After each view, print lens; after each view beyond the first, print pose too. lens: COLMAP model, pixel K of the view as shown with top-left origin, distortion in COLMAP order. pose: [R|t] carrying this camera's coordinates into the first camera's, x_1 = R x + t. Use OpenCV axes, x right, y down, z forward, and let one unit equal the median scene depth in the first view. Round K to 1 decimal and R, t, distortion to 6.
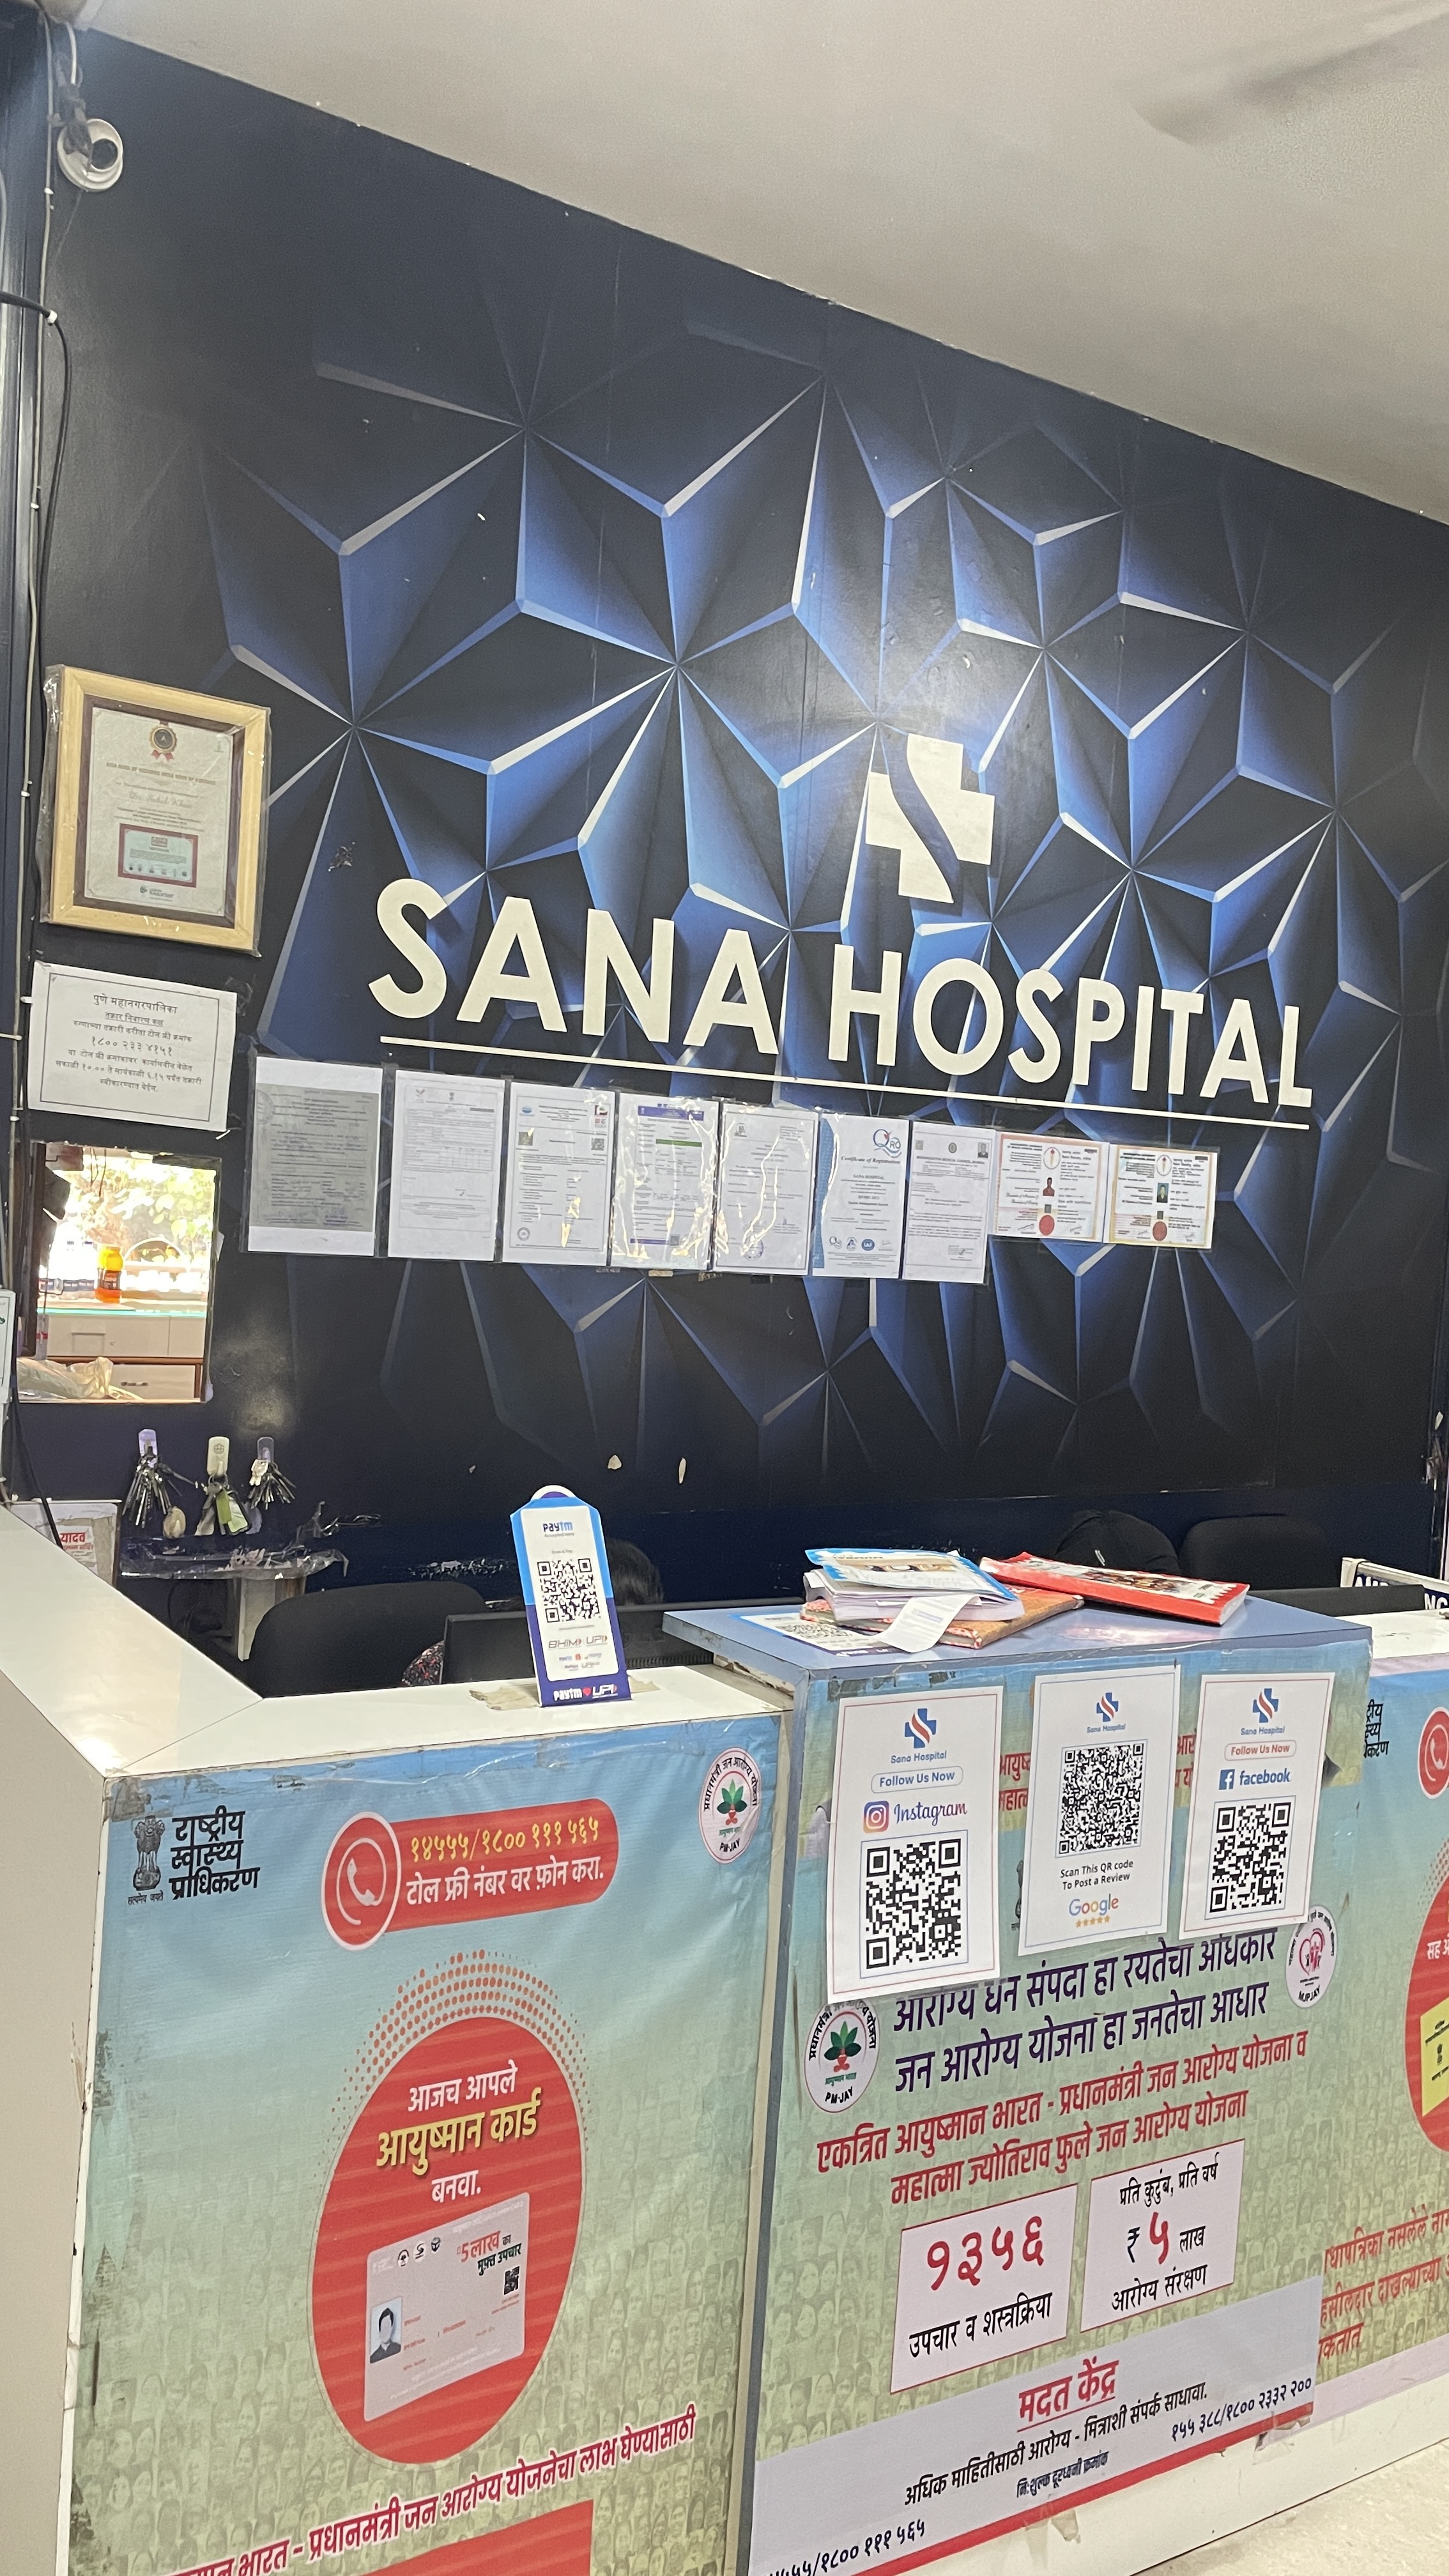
lens RADIAL K [[1940.3, 0, 716.1], [0, 1940.3, 1290.5], [0, 0, 1]] dist [0.044218, -0.070536]
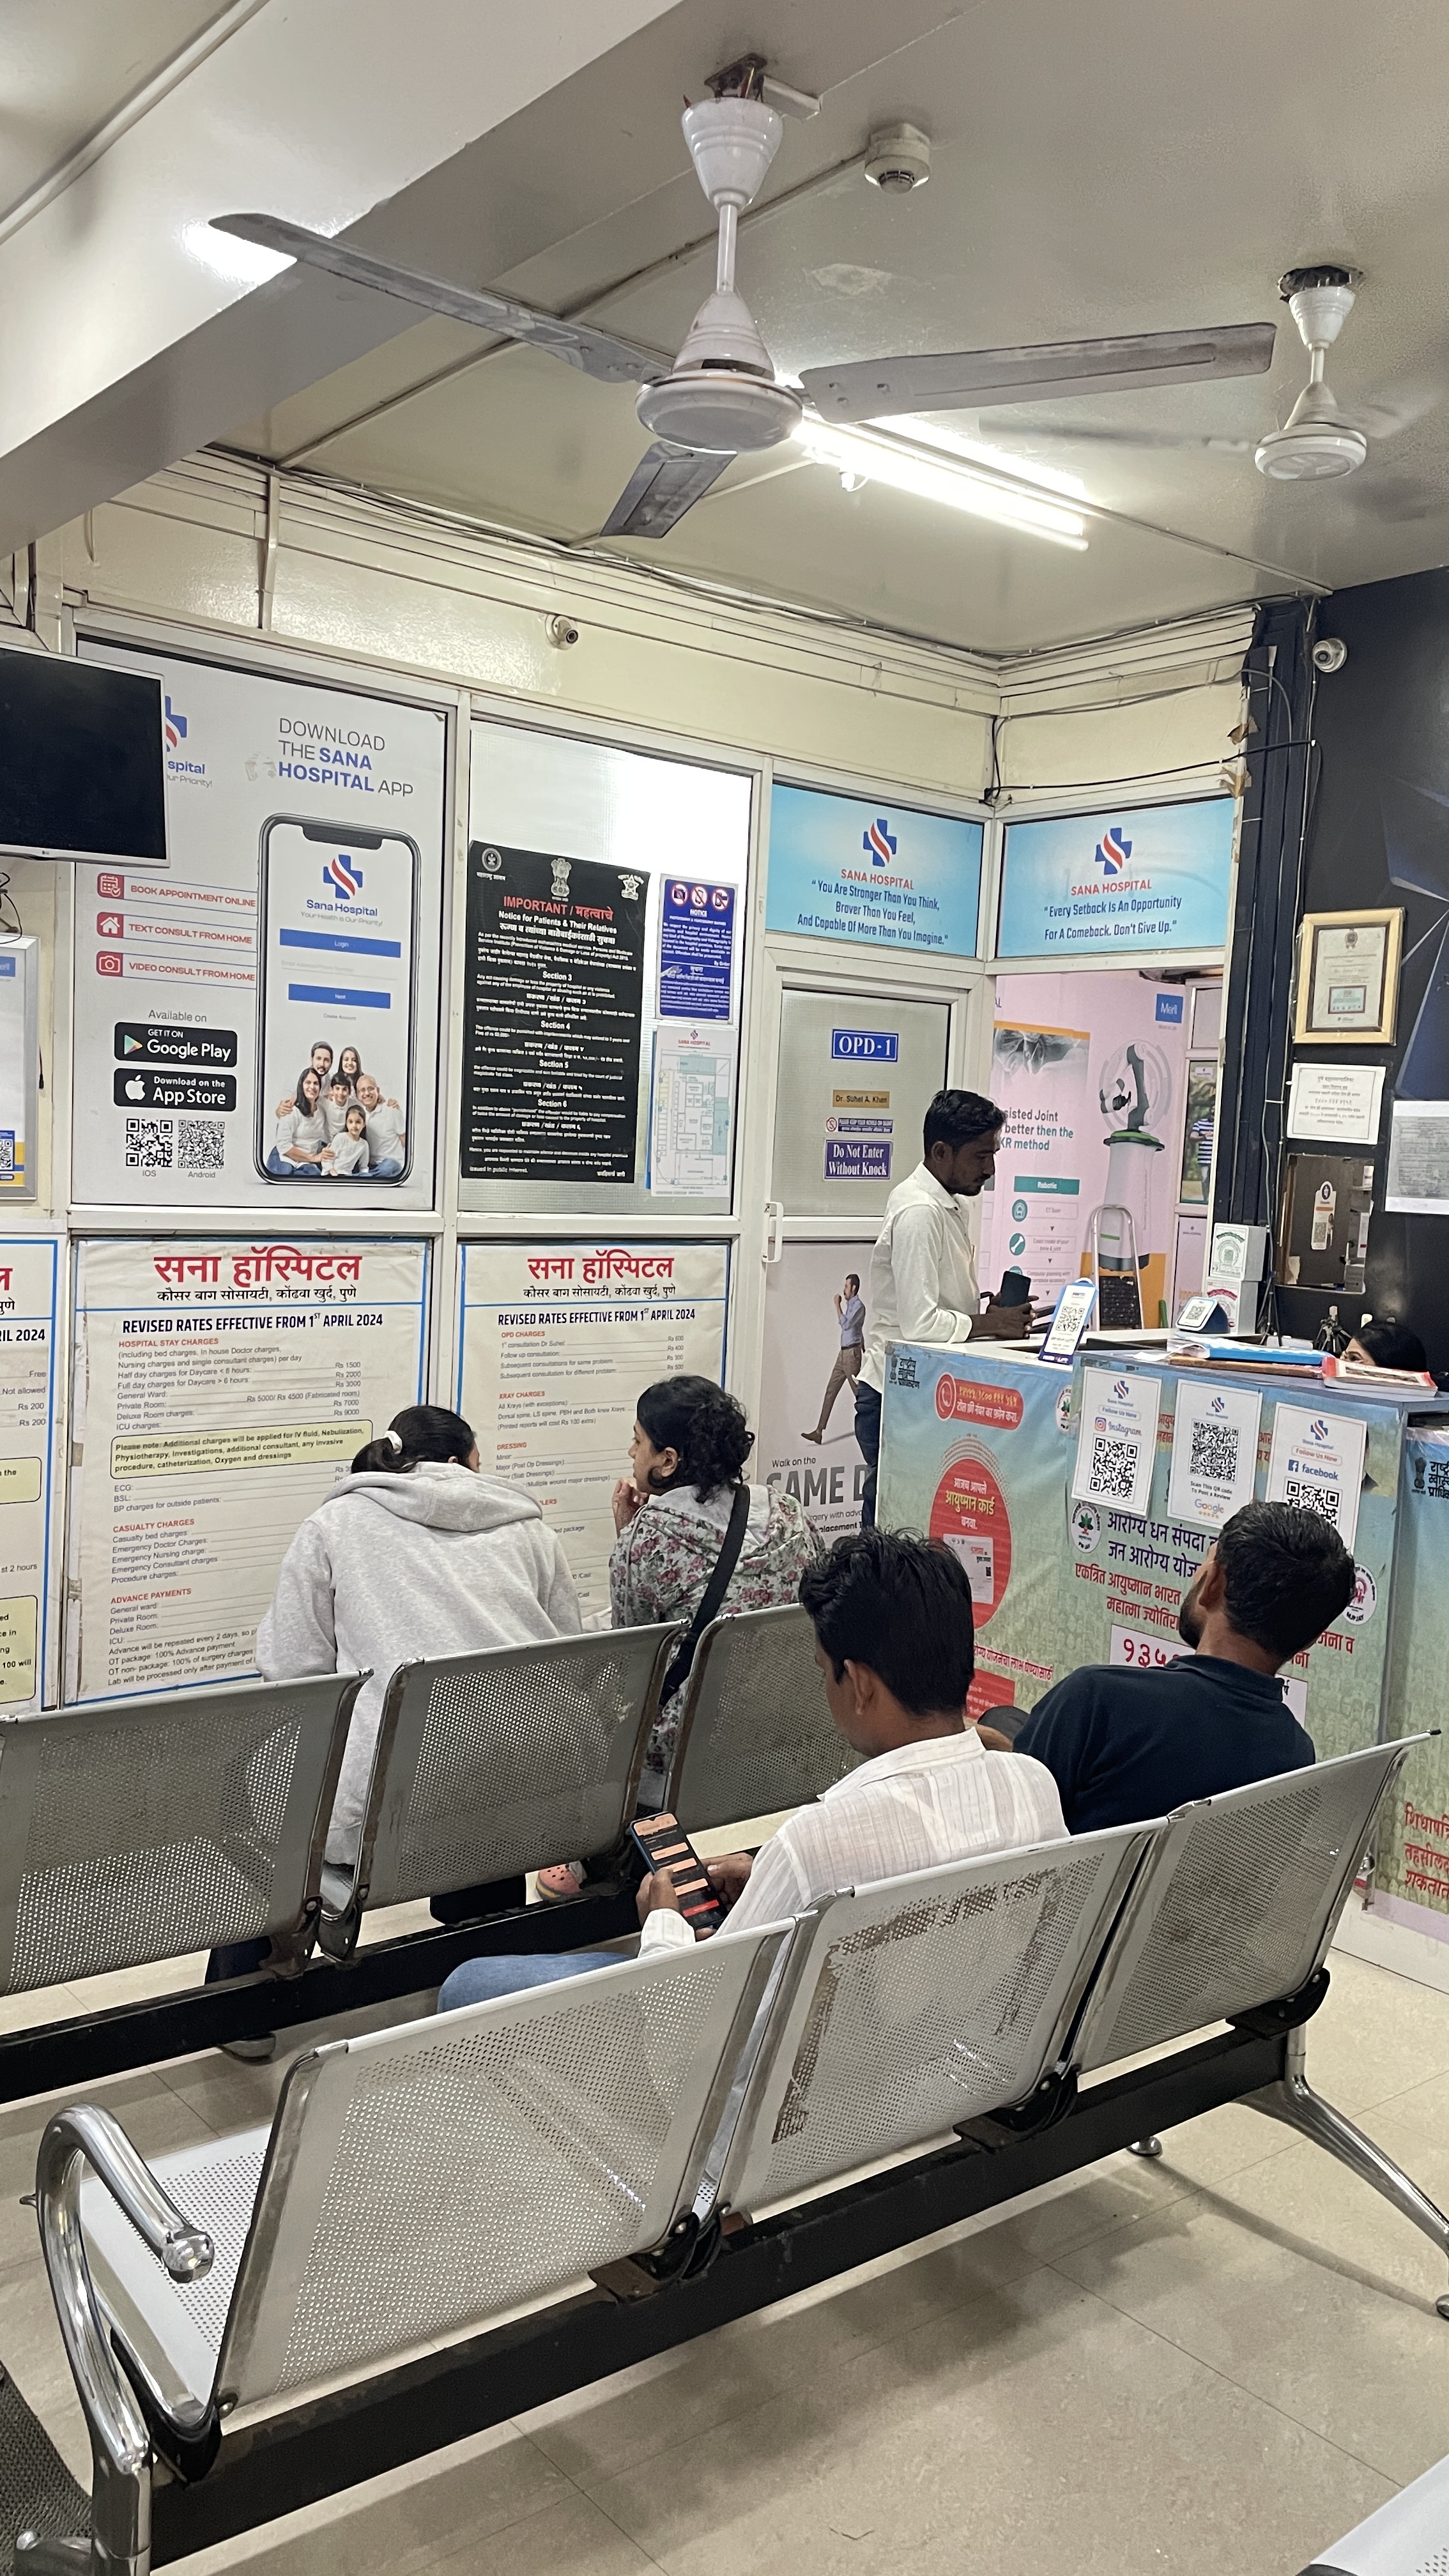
lens RADIAL K [[1940.3, 0, 722.7], [0, 1940.3, 1291.0], [0, 0, 1]] dist [0.044218, -0.070536]
pose [[0.120003, 0.016416, -0.992638, 2.170808], [-0.081306, 0.996667, 0.006654, 0.134745], [0.989439, 0.079909, 0.120938, 0.282575]]
